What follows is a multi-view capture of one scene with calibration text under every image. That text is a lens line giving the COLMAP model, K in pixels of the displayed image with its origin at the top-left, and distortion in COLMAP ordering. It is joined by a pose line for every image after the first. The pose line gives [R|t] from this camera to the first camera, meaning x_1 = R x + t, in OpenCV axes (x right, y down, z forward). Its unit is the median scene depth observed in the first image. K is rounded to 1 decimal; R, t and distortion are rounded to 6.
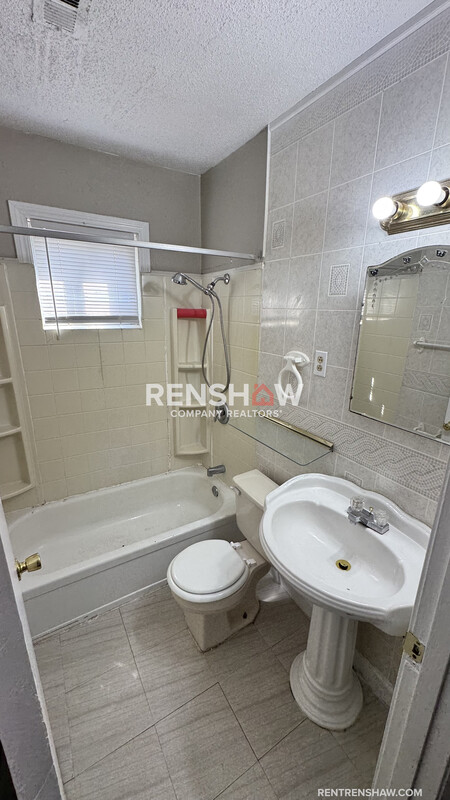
lens RADIAL K [[316.2, 0, 224.3], [0, 316.2, 398.5], [0, 0, 1]] dist [0.002492, 0.000286]
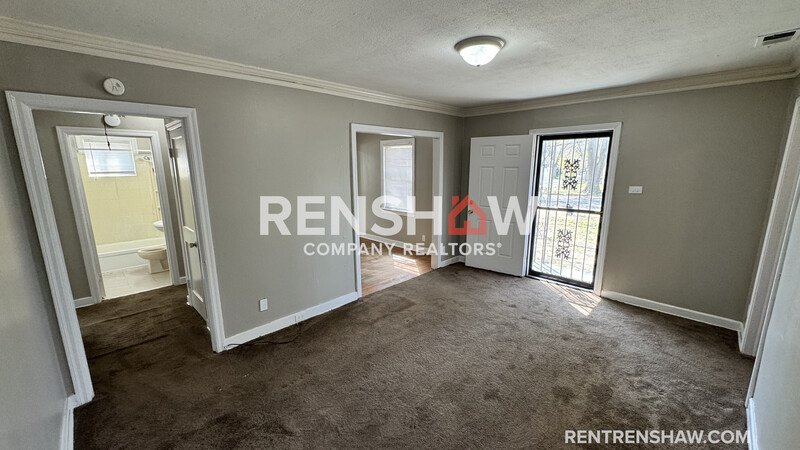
lens RADIAL K [[316.2, 0, 401.8], [0, 316.2, 227.9], [0, 0, 1]] dist [0.002492, 0.000286]
pose [[0.969285, -0.064541, 0.237319, 1.259973], [0.082844, 0.994242, -0.067967, 0.583641], [-0.231566, 0.085540, 0.969051, -2.066529]]
